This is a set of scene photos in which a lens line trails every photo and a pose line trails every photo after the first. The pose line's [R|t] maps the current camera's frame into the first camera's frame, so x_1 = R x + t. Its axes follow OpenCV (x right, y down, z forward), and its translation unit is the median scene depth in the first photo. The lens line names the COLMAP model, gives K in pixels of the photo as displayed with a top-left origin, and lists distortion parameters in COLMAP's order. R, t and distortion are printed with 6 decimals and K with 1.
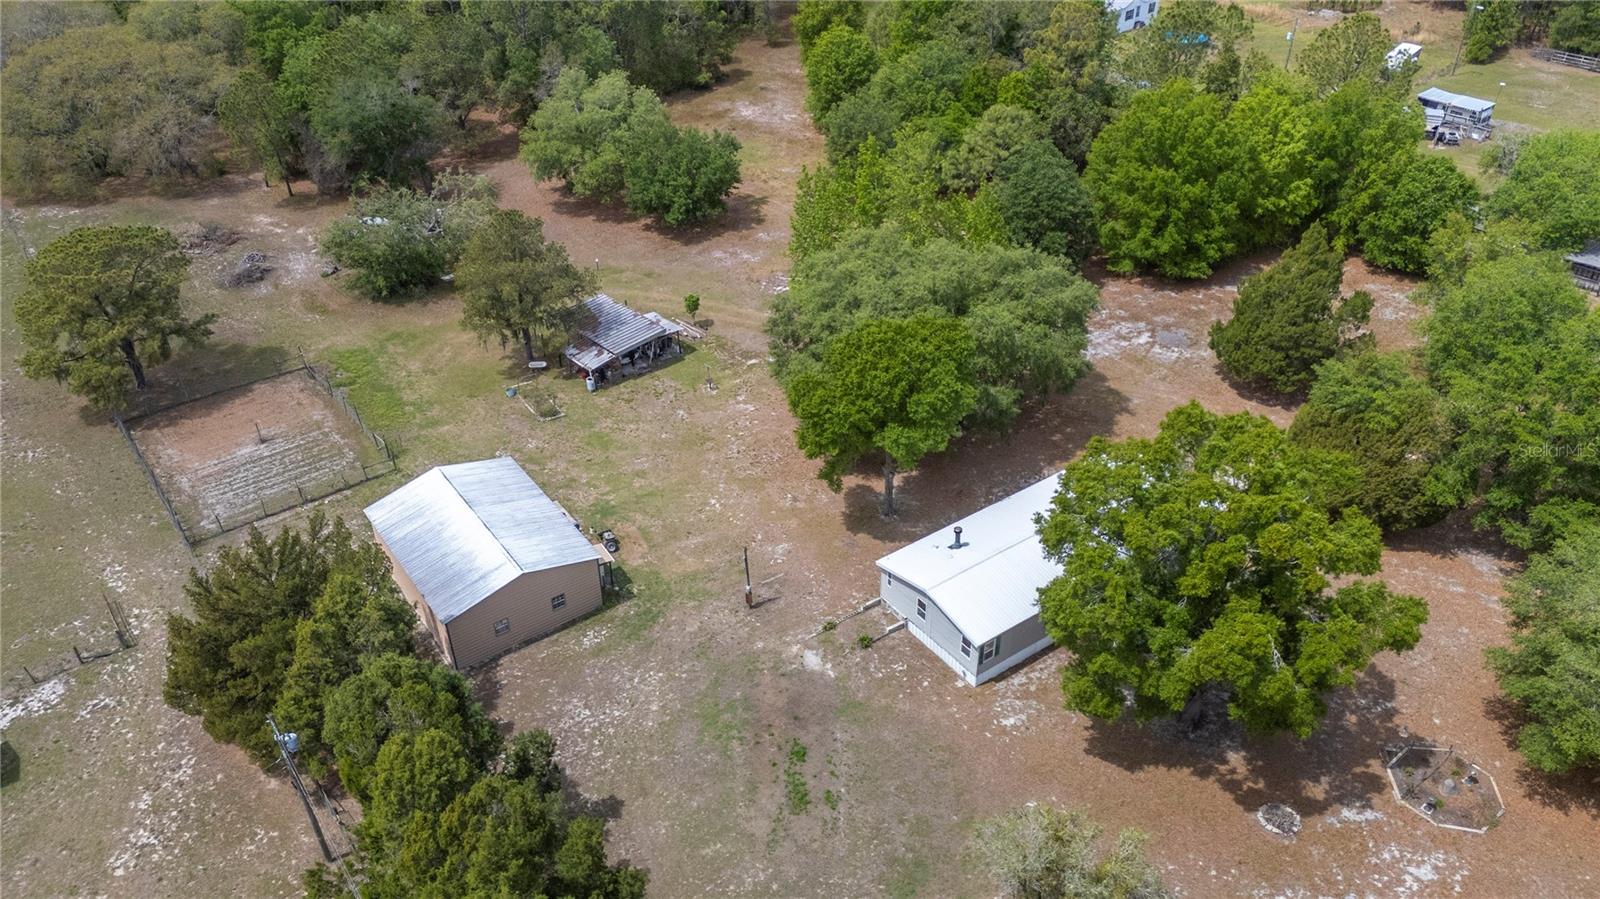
lens RADIAL K [[1168.0, 0, 786.5], [0, 1168.0, 456.6], [0, 0, 1]] dist [0.077193, -0.073209]
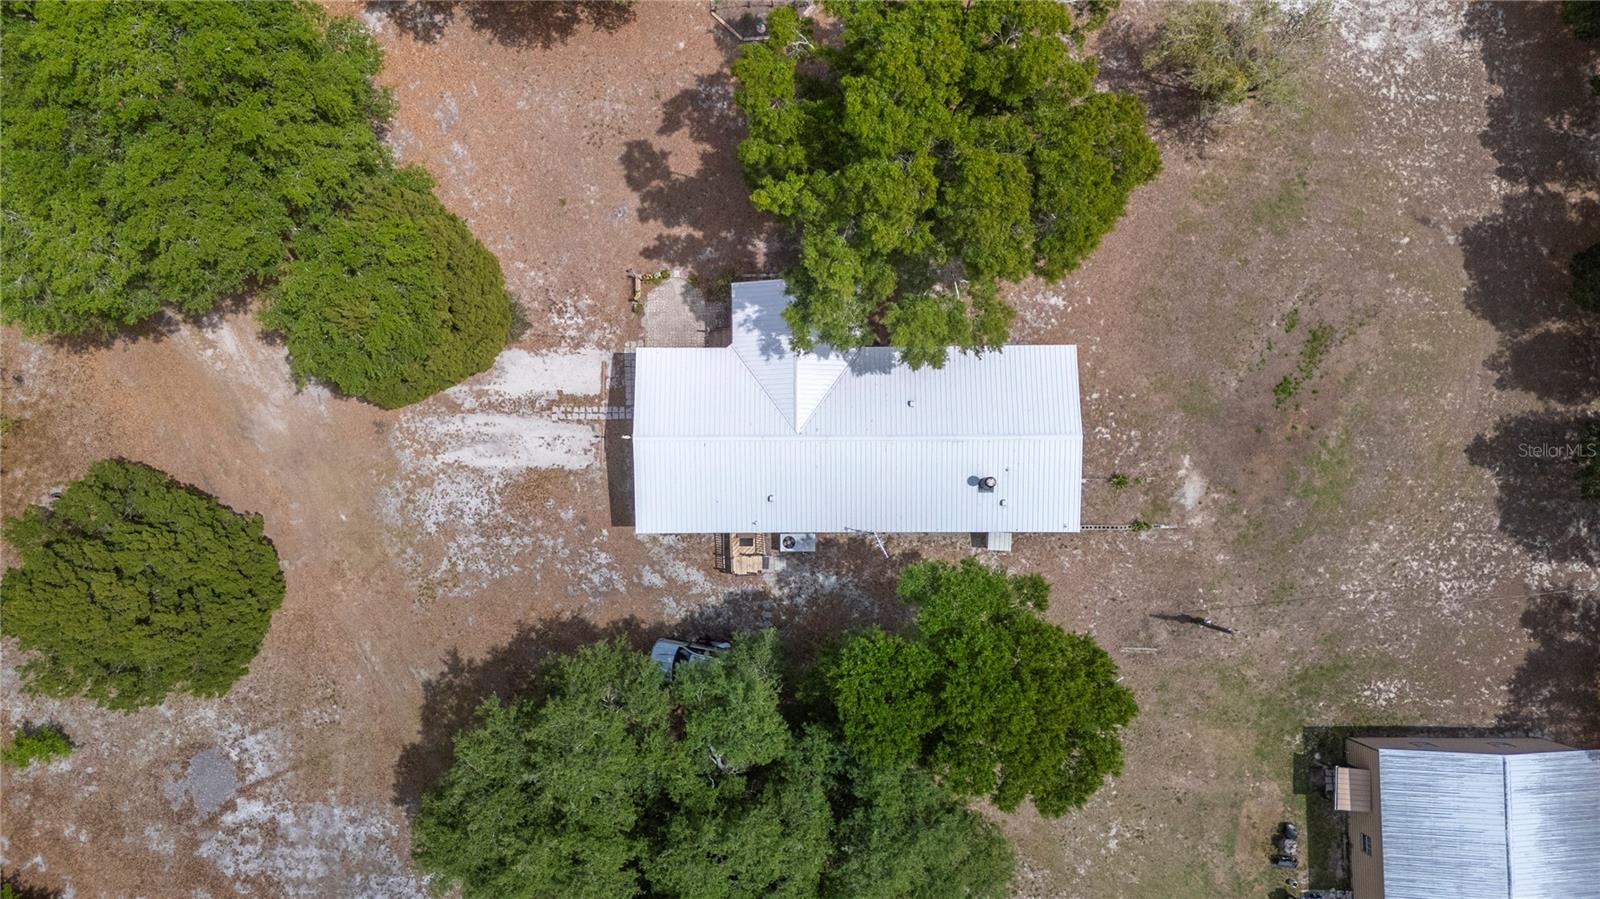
lens RADIAL K [[1168.0, 0, 802.7], [0, 1168.0, 455.5], [0, 0, 1]] dist [0.077193, -0.073209]
pose [[-0.817768, -0.573377, 0.049947, 0.157215], [0.342755, -0.415452, 0.842567, -0.440490], [-0.462358, 0.706144, 0.536271, 0.455181]]
